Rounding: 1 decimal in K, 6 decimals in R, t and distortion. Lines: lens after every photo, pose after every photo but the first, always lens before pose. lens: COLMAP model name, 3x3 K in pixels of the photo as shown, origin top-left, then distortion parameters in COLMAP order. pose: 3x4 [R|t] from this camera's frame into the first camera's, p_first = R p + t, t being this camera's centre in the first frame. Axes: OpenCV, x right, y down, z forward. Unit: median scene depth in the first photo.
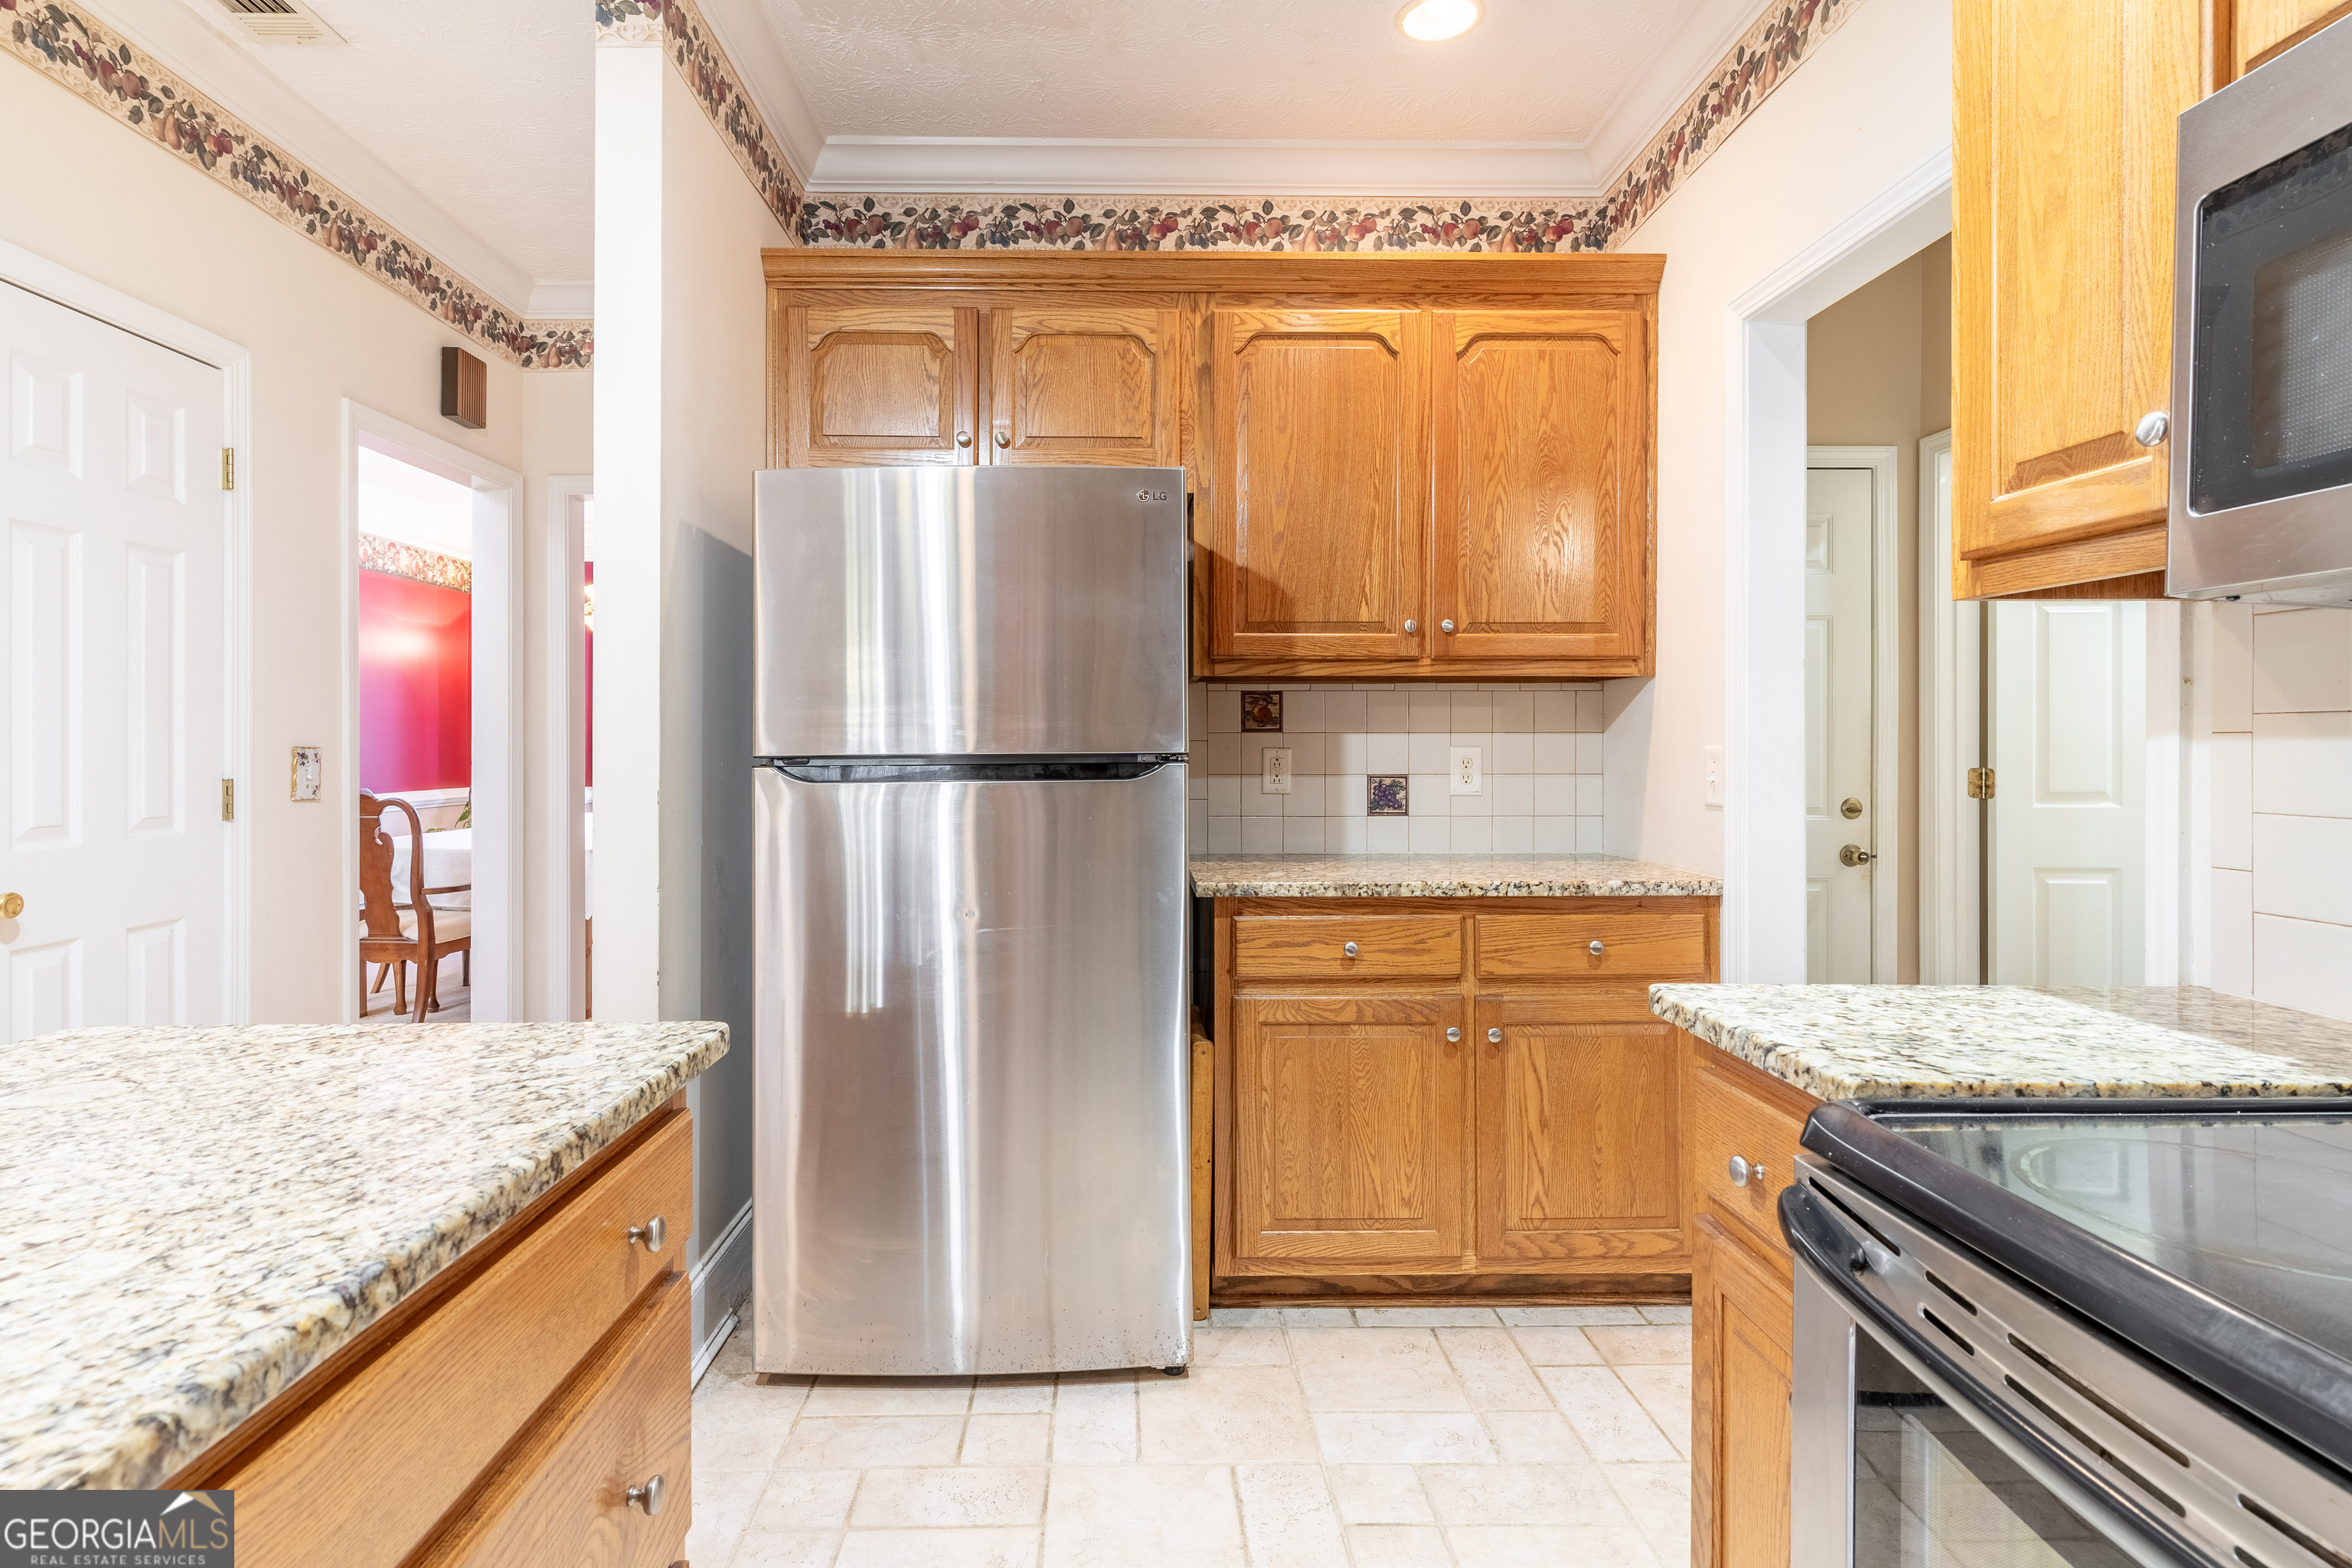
lens RADIAL K [[1134.7, 0, 1168.8], [0, 1134.7, 745.3], [0, 0, 1]] dist [0.004724, -0.001741]
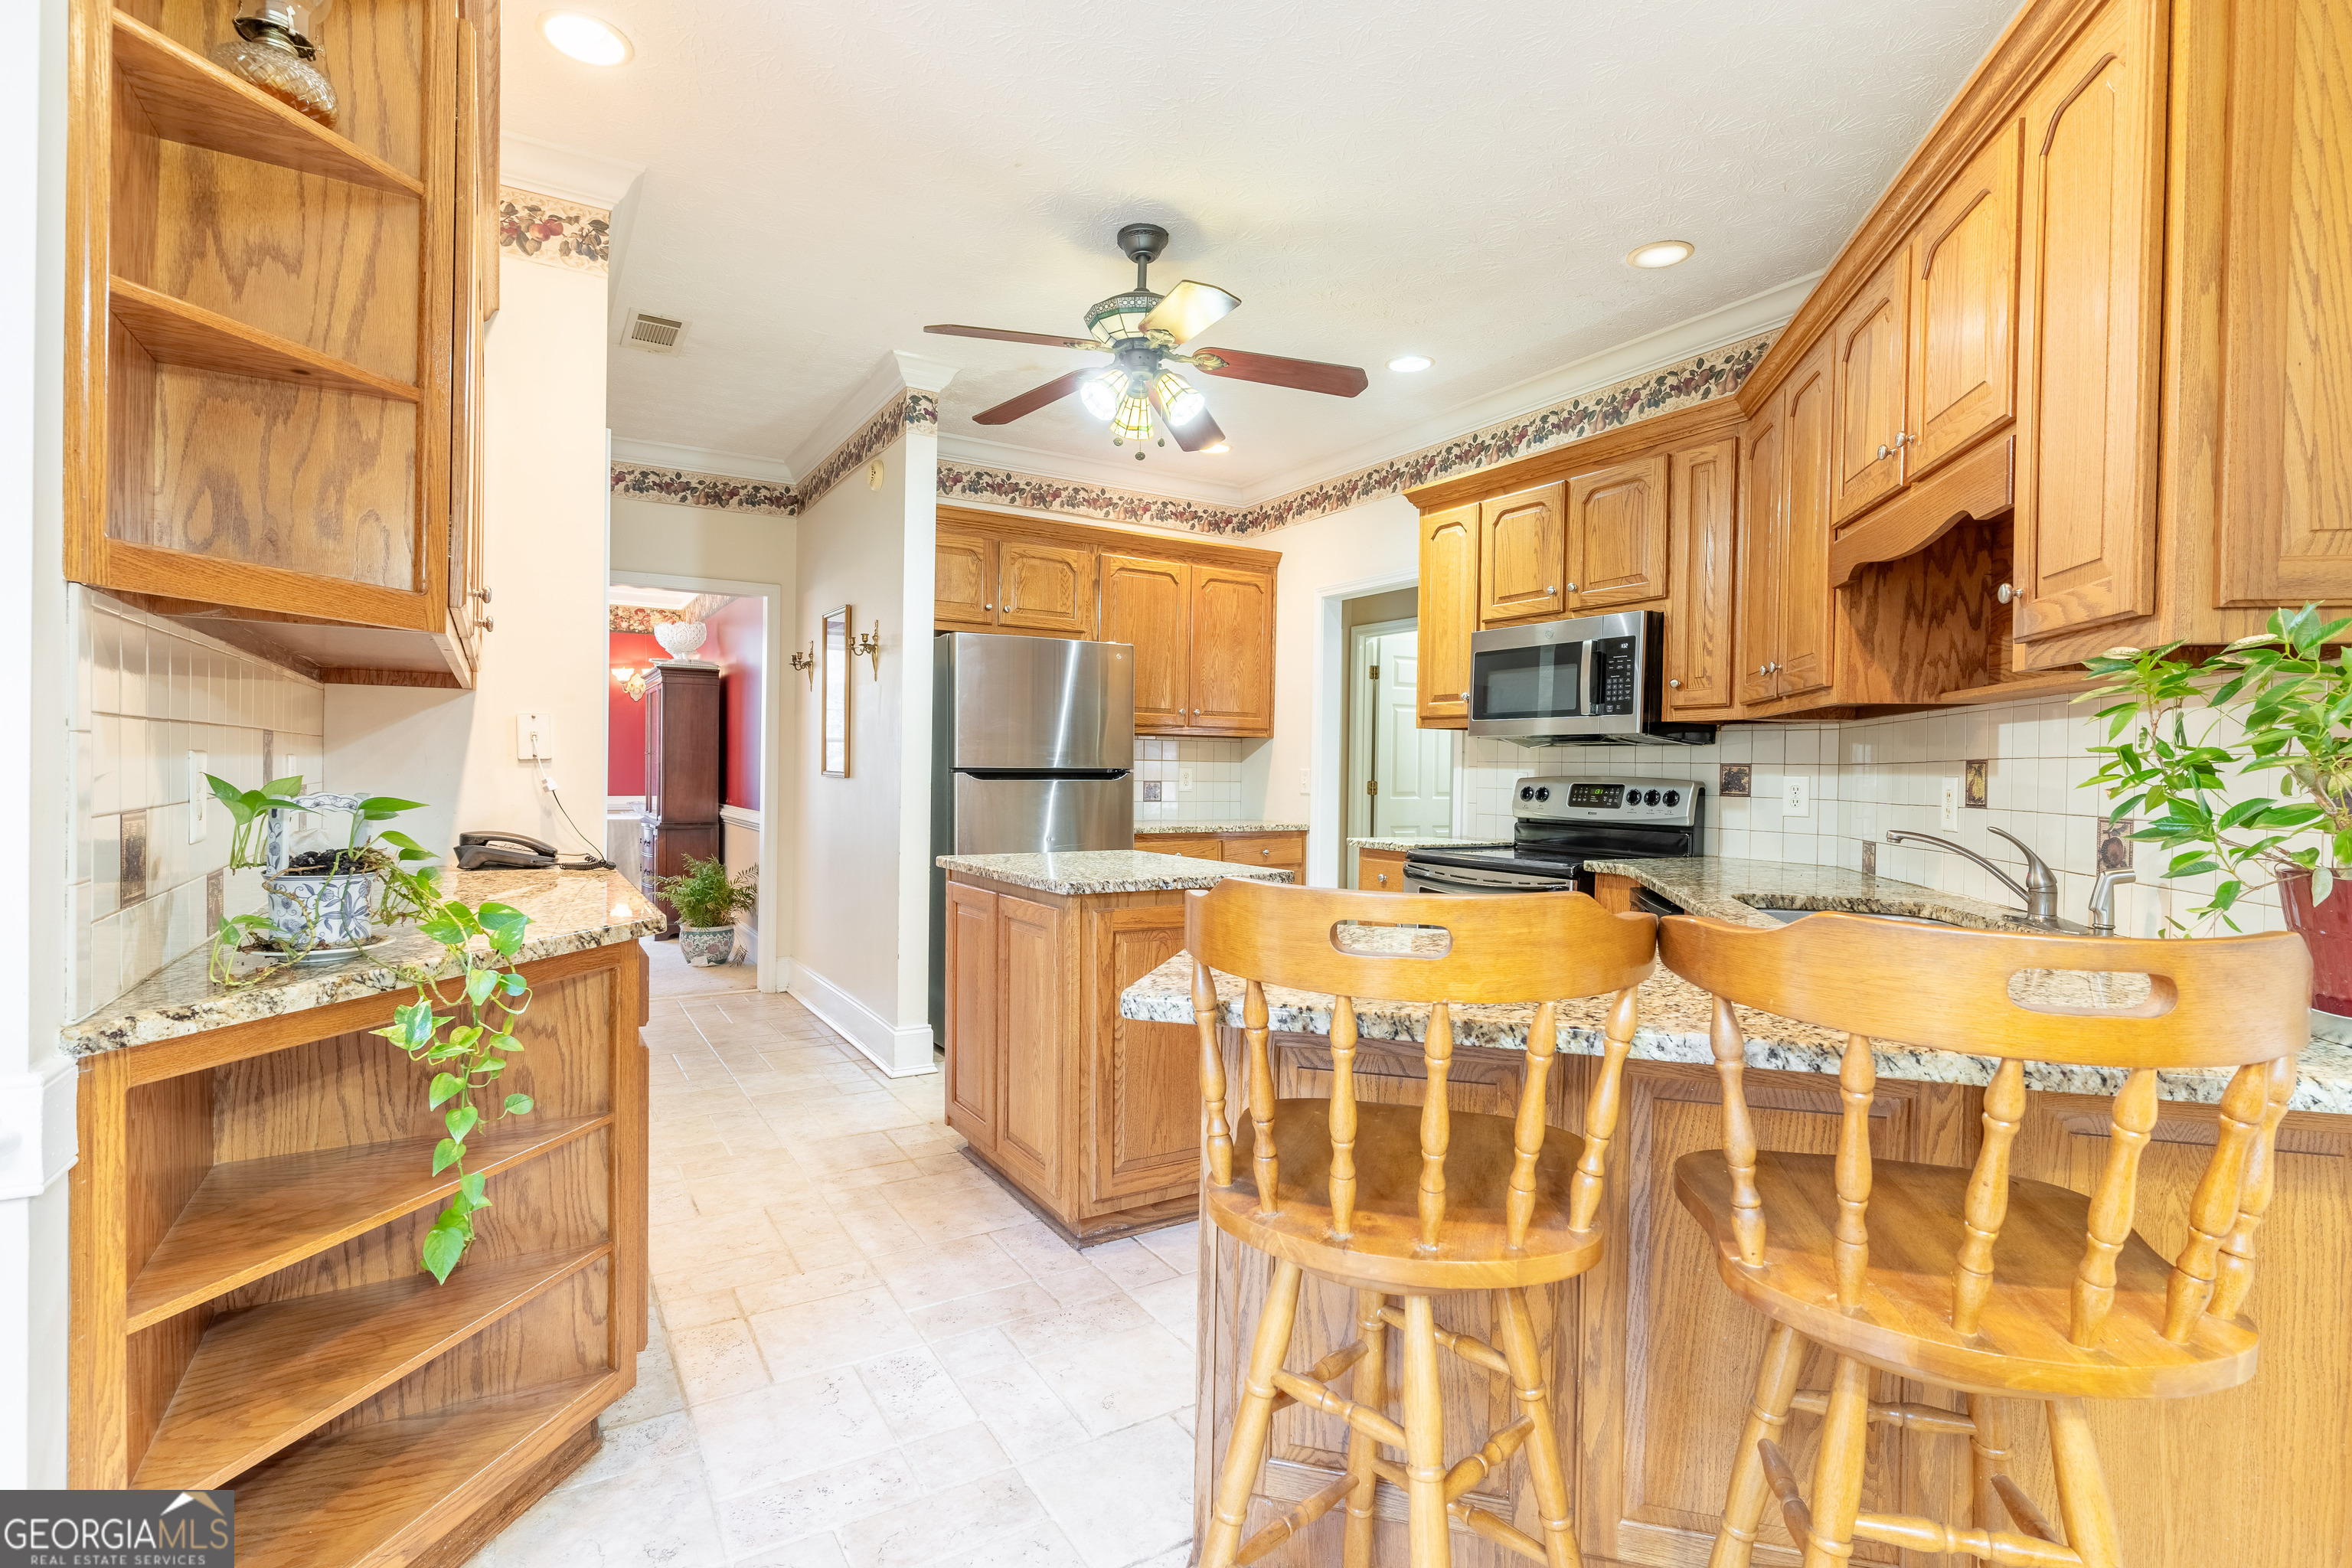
lens RADIAL K [[1134.7, 0, 1171.0], [0, 1134.7, 778.4], [0, 0, 1]] dist [0.004724, -0.001741]
pose [[0.864775, 0.008805, 0.502082, -0.879217], [-0.013360, 0.999896, 0.005476, 0.010303], [-0.501981, -0.011444, 0.864803, -0.845737]]
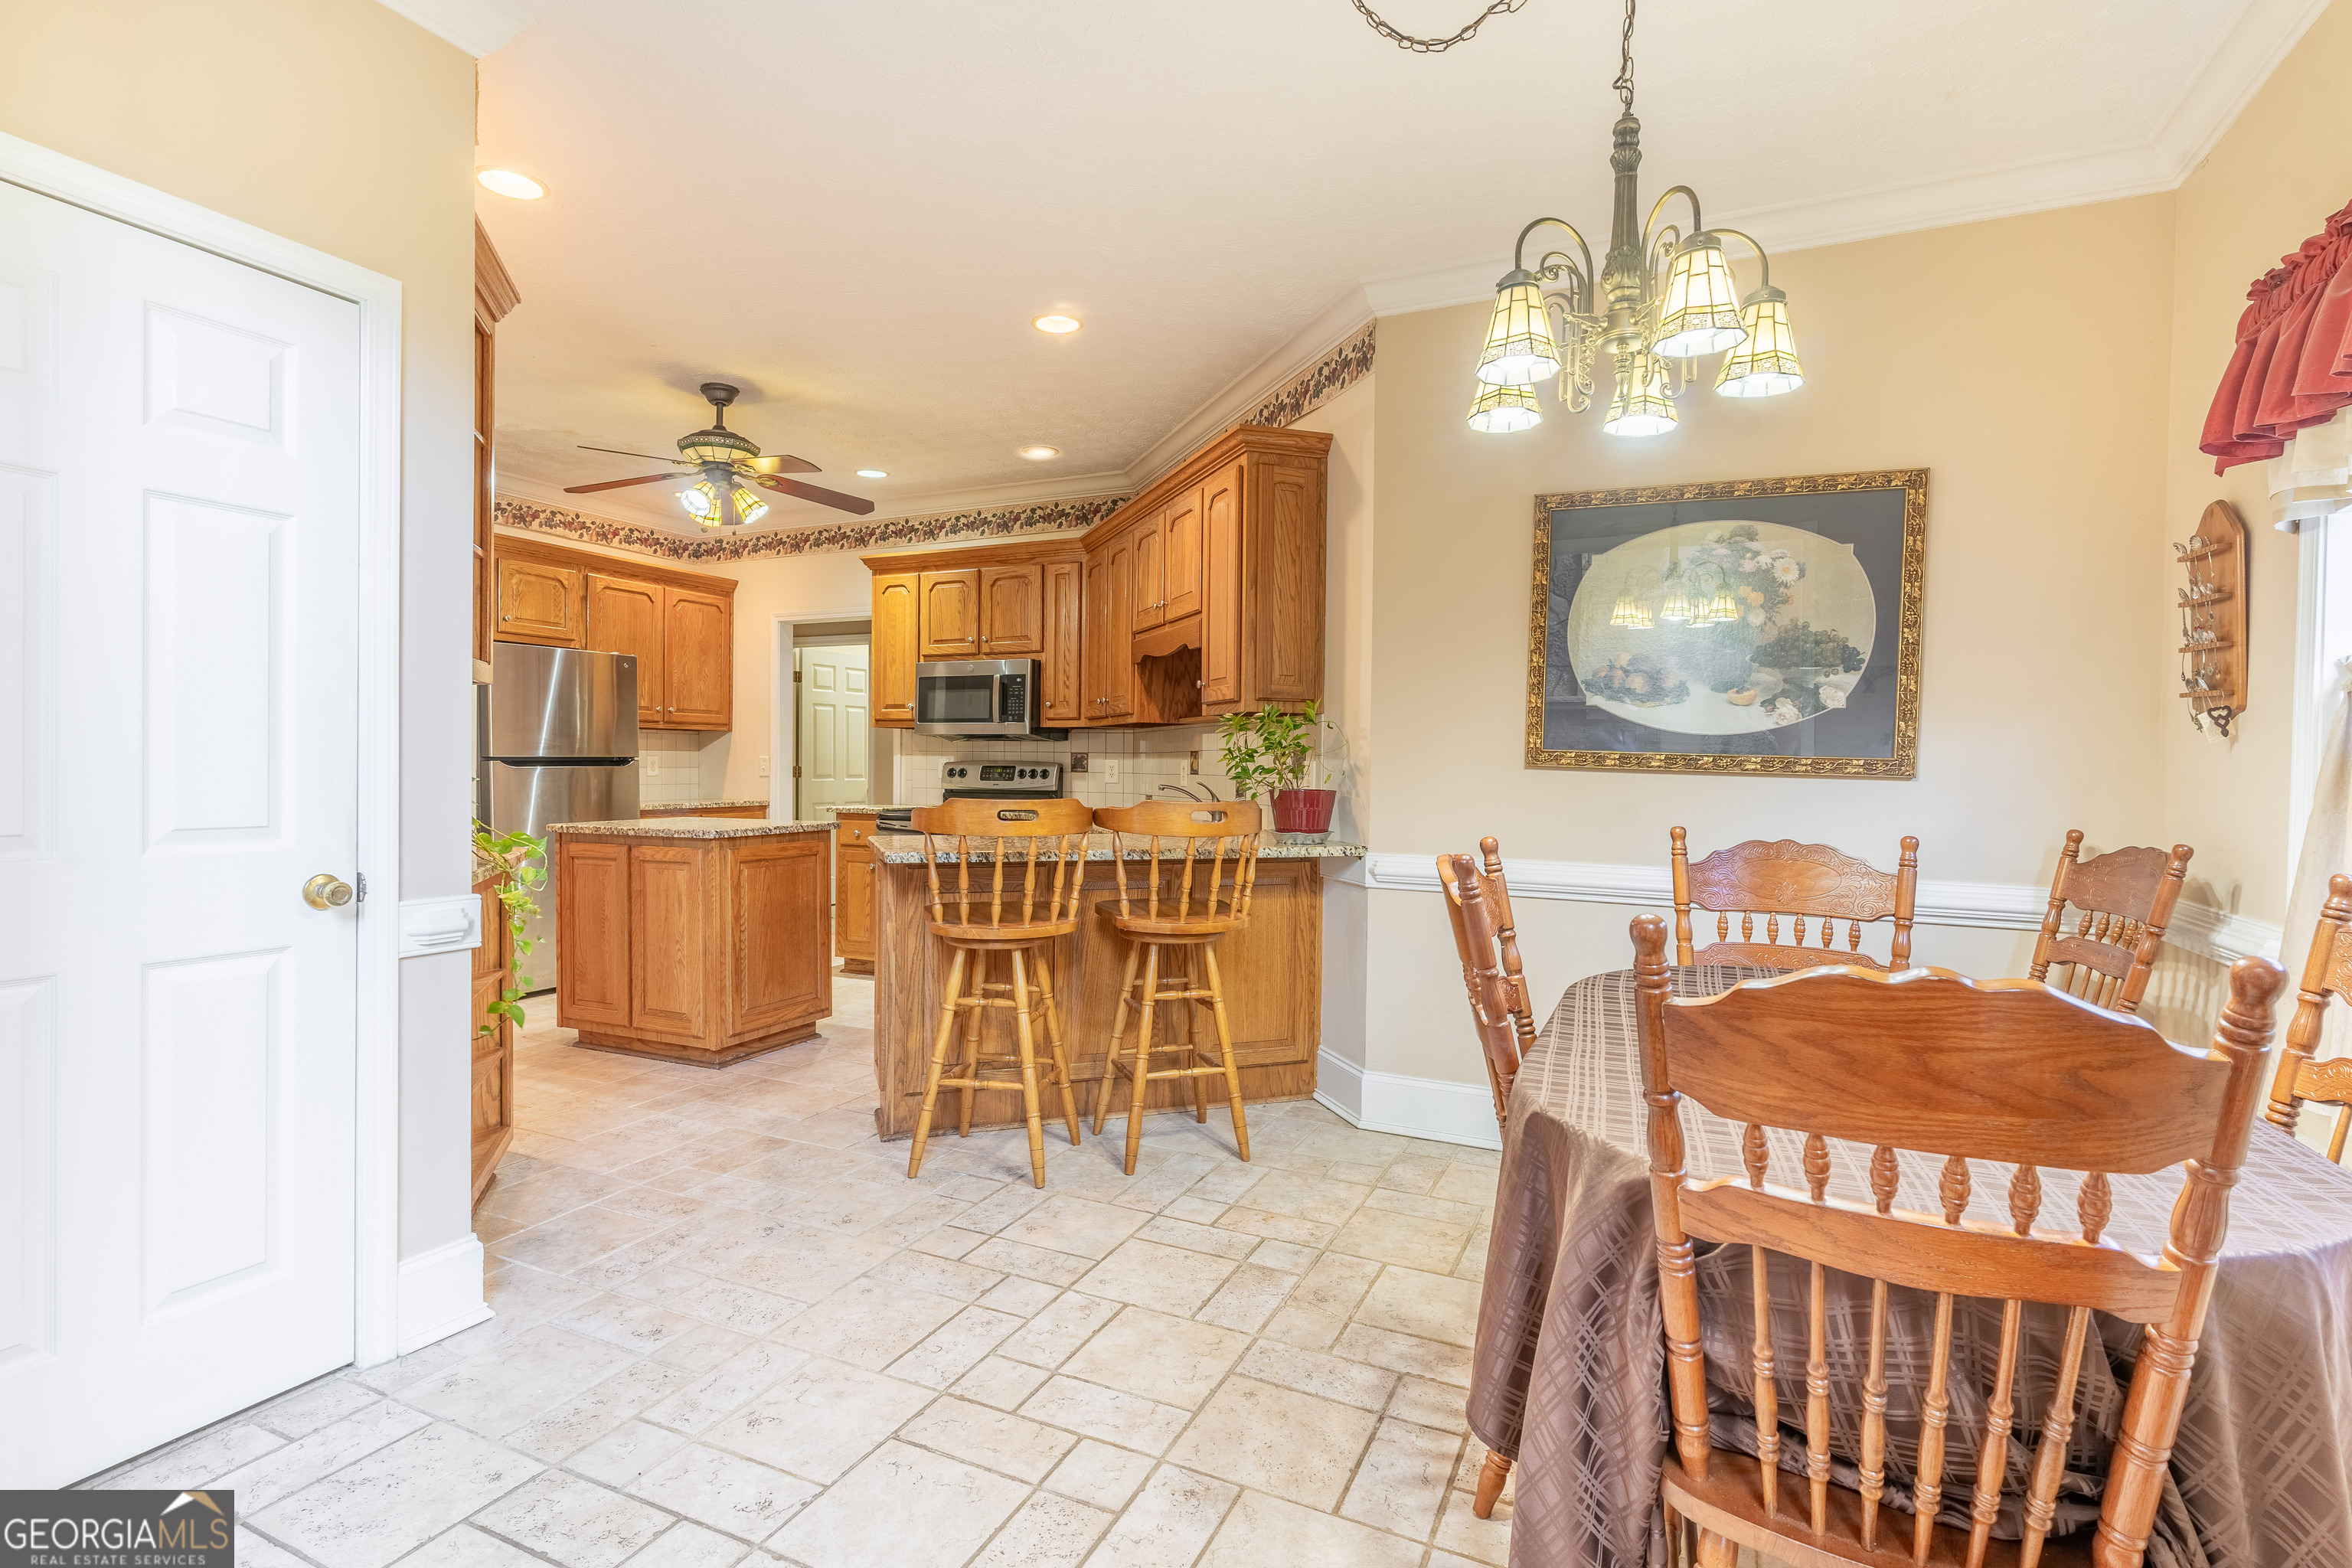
lens RADIAL K [[1134.7, 0, 1203.5], [0, 1134.7, 775.1], [0, 0, 1]] dist [0.004724, -0.001741]
pose [[0.422715, -0.005639, 0.906245, -1.597356], [-0.005620, 0.999945, 0.008843, 0.015145], [-0.906245, -0.008831, 0.422660, -1.208971]]
